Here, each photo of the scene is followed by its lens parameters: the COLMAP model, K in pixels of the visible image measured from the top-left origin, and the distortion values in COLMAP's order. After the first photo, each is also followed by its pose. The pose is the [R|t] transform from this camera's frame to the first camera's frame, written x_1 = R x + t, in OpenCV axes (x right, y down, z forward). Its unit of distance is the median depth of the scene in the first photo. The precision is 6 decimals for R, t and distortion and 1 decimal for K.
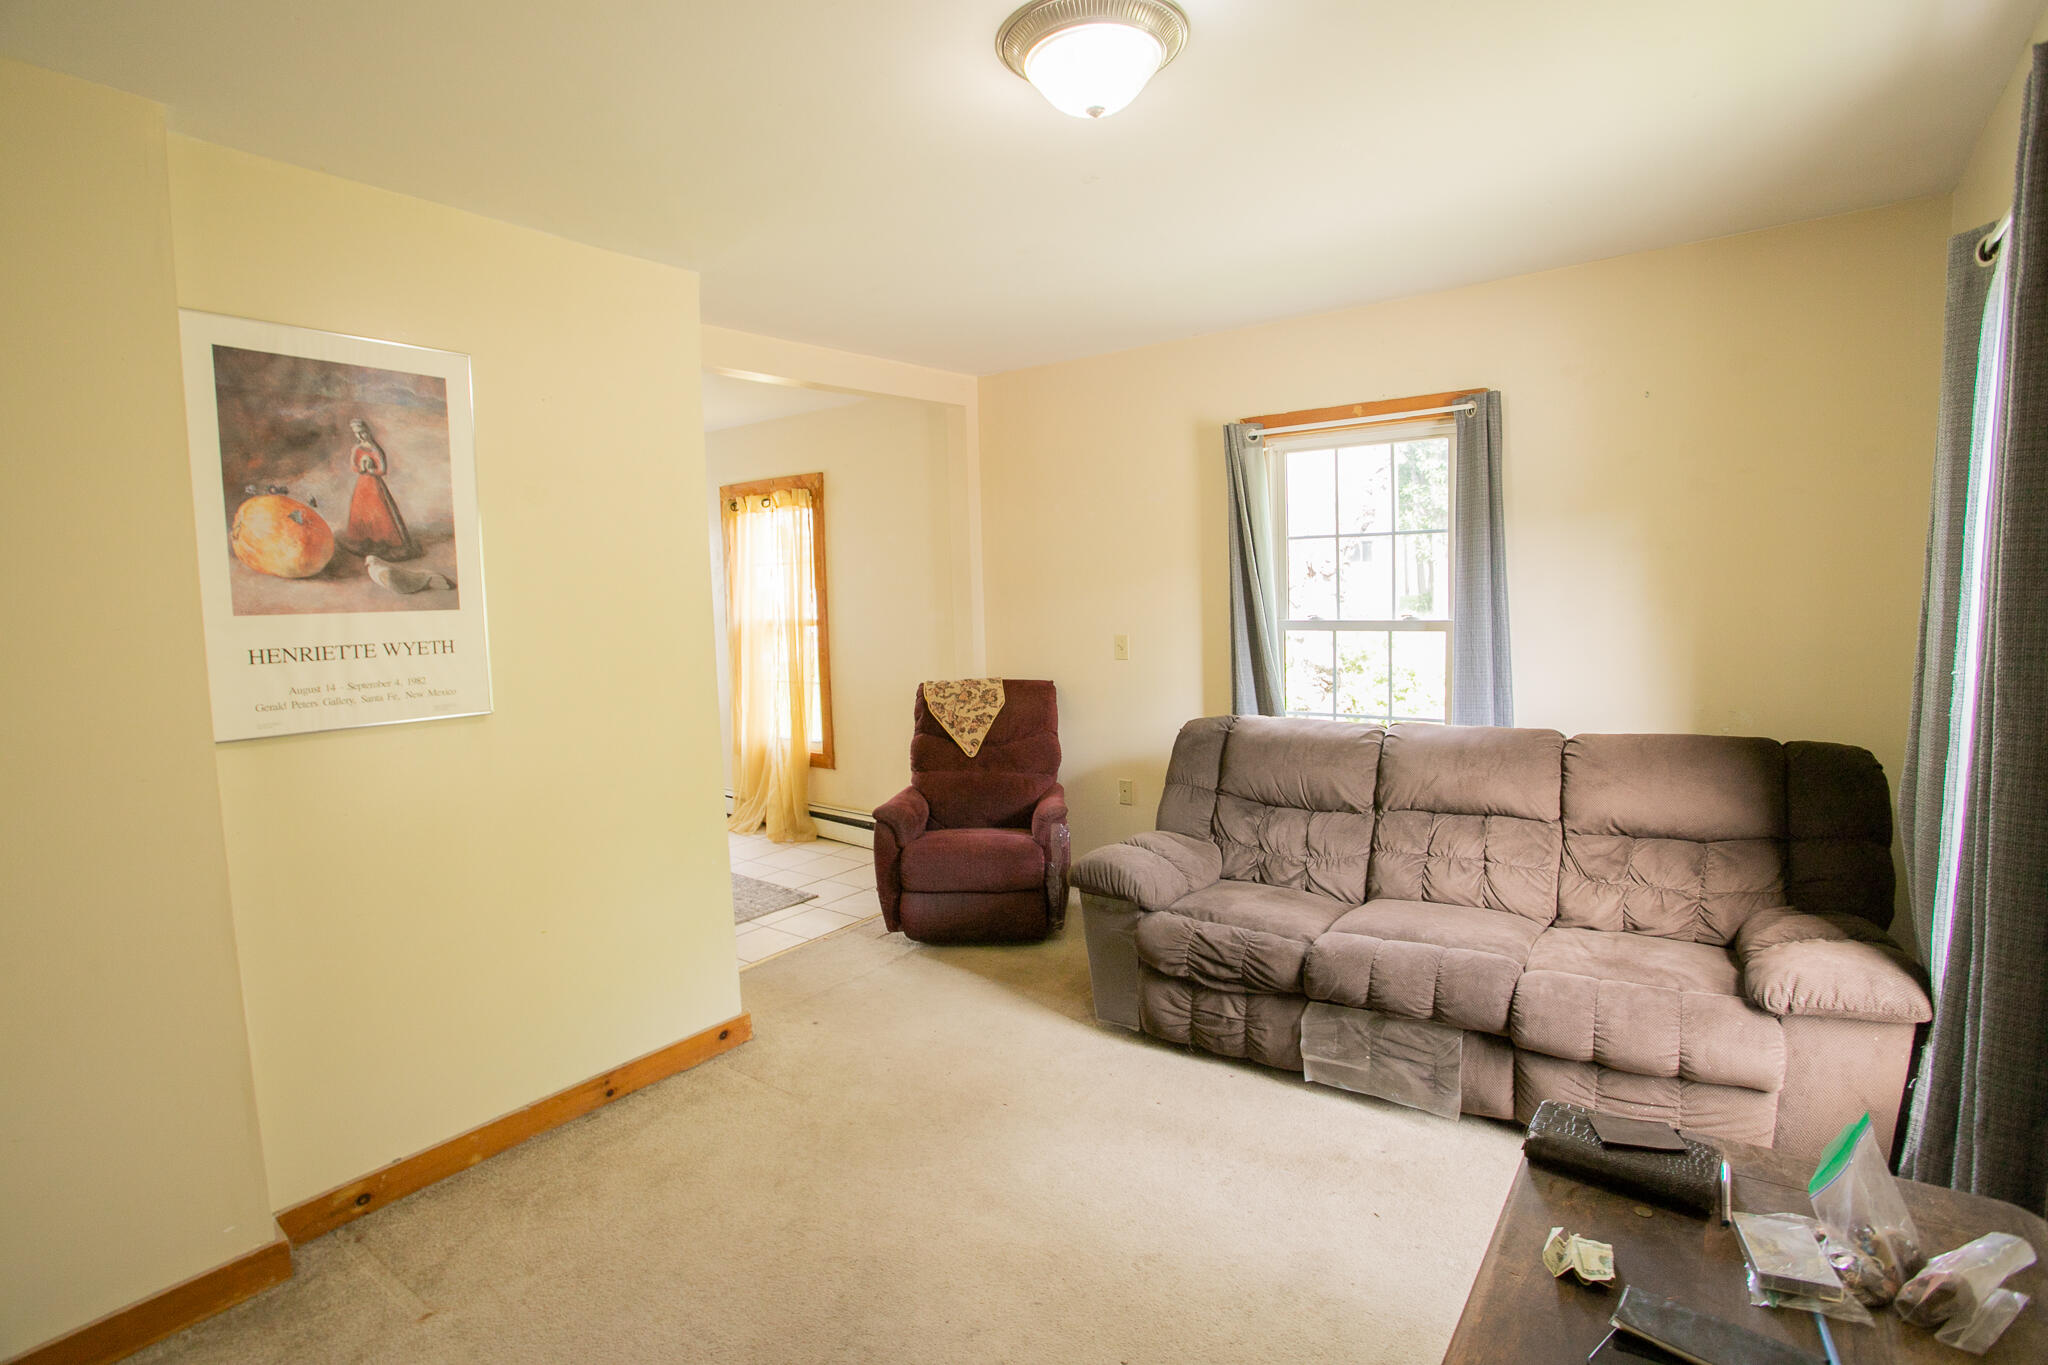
lens RADIAL K [[1004.5, 0, 1021.8], [0, 1004.5, 677.8], [0, 0, 1]] dist [-0.082989, 0.041861]
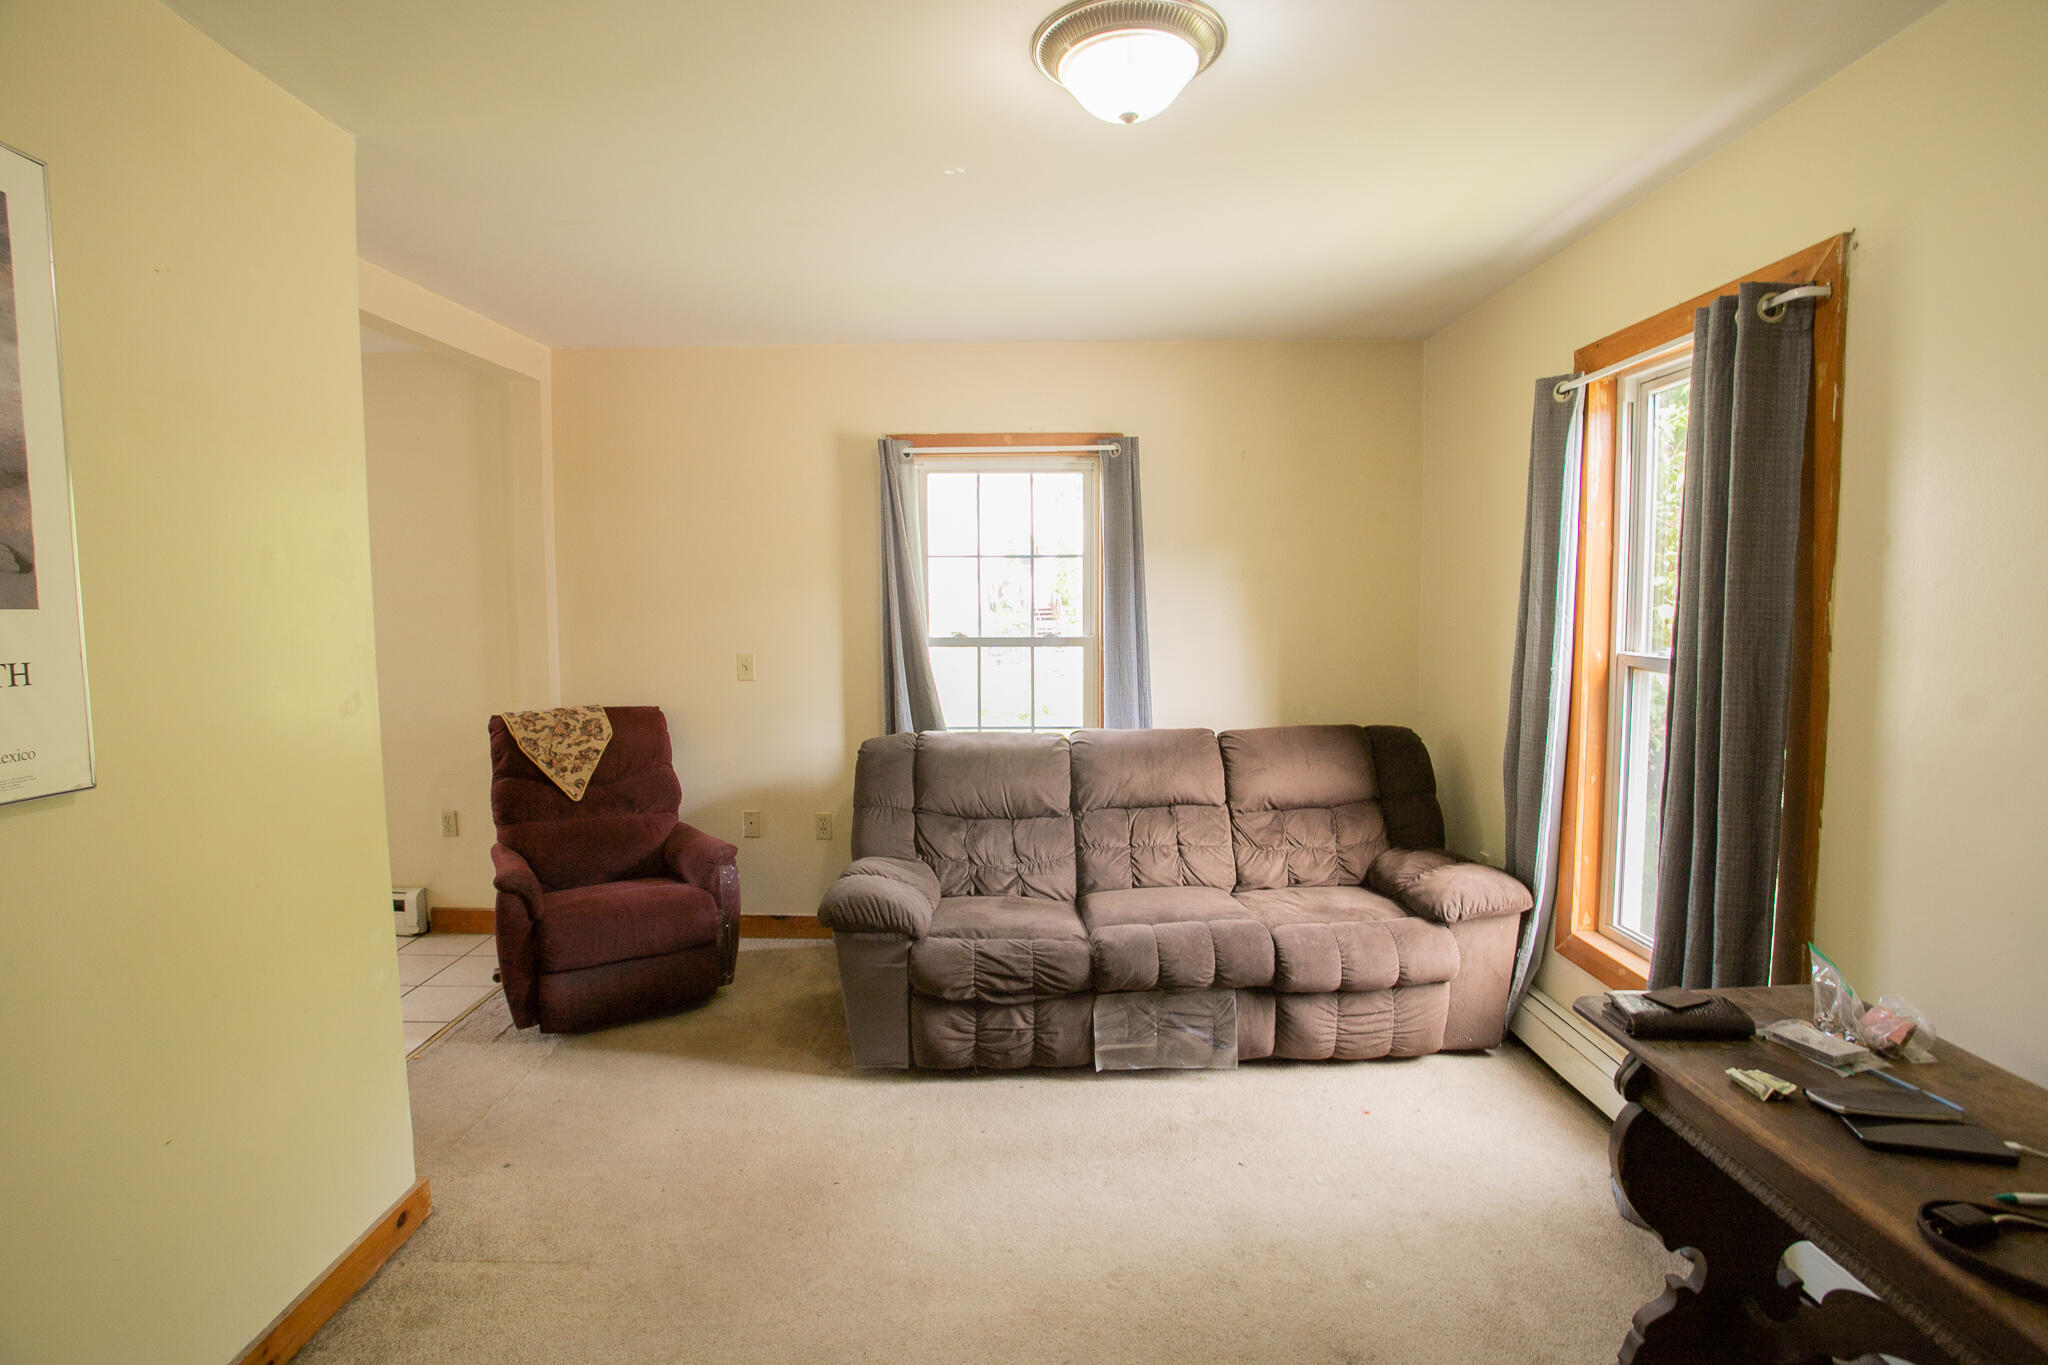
lens RADIAL K [[1004.5, 0, 1021.8], [0, 1004.5, 677.8], [0, 0, 1]] dist [-0.082989, 0.041861]
pose [[0.793203, -0.021495, 0.608578, -0.378014], [0.034673, 0.999350, -0.009895, -0.003798], [-0.607970, 0.028950, 0.793432, 0.178421]]
